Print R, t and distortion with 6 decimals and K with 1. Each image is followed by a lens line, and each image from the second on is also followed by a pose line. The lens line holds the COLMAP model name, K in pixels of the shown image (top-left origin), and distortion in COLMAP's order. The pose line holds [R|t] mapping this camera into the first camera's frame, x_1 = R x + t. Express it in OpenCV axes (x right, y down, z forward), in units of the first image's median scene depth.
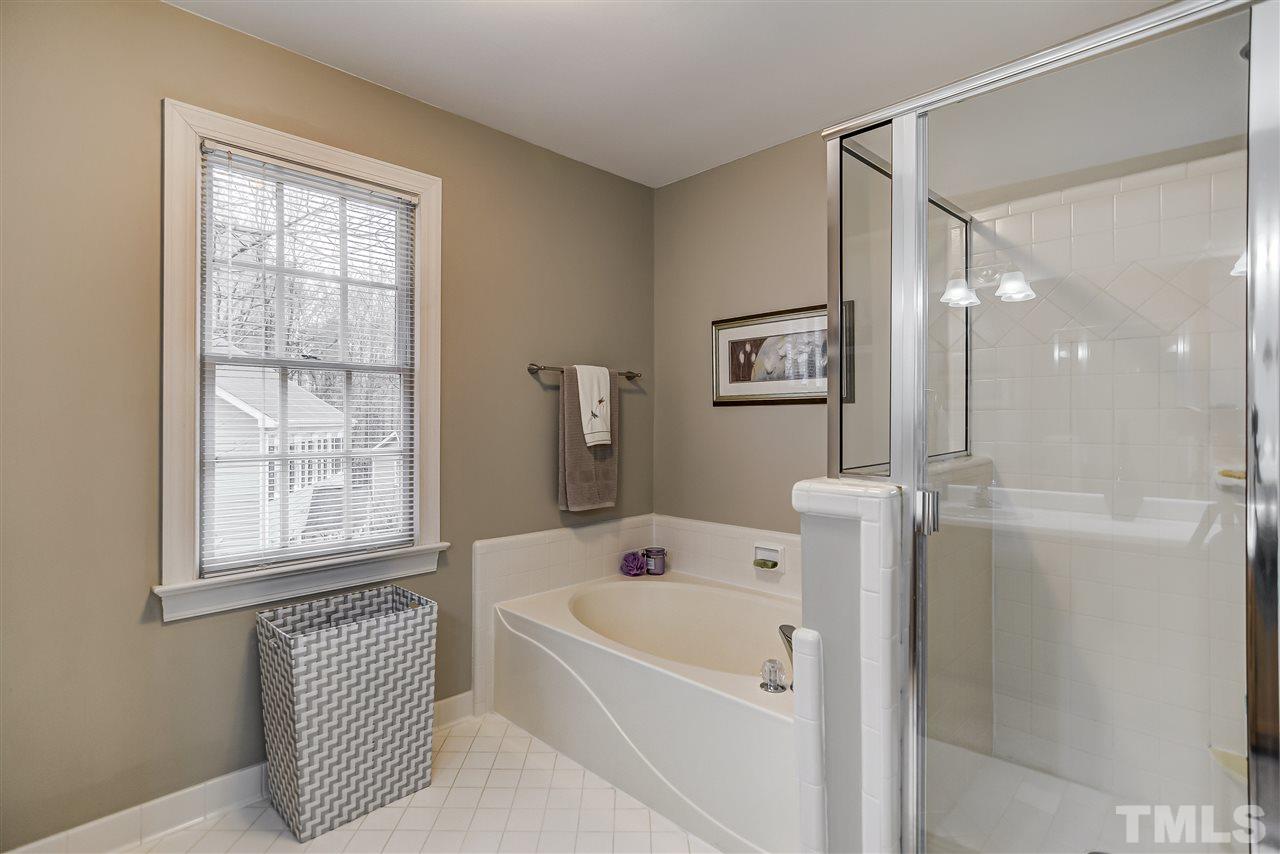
lens RADIAL K [[632.8, 0, 639.5], [0, 632.8, 422.9], [0, 0, 1]] dist [-0.005414, 0.006738]
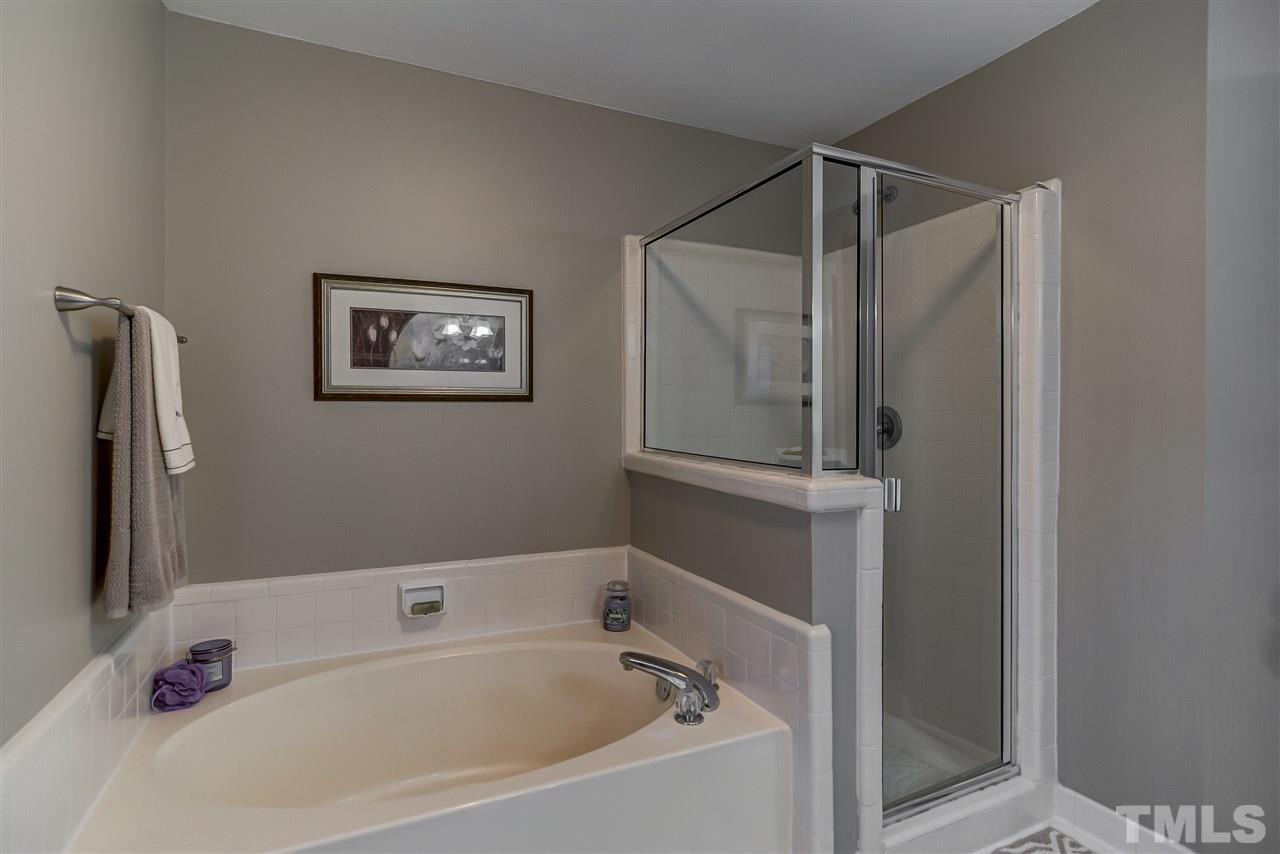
lens RADIAL K [[632.8, 0, 639.5], [0, 632.8, 422.9], [0, 0, 1]] dist [-0.005414, 0.006738]
pose [[0.343636, -0.006374, 0.939081, -0.418731], [0.003478, 0.999979, 0.005515, -0.005040], [-0.939097, 0.001371, 0.343650, 0.476926]]
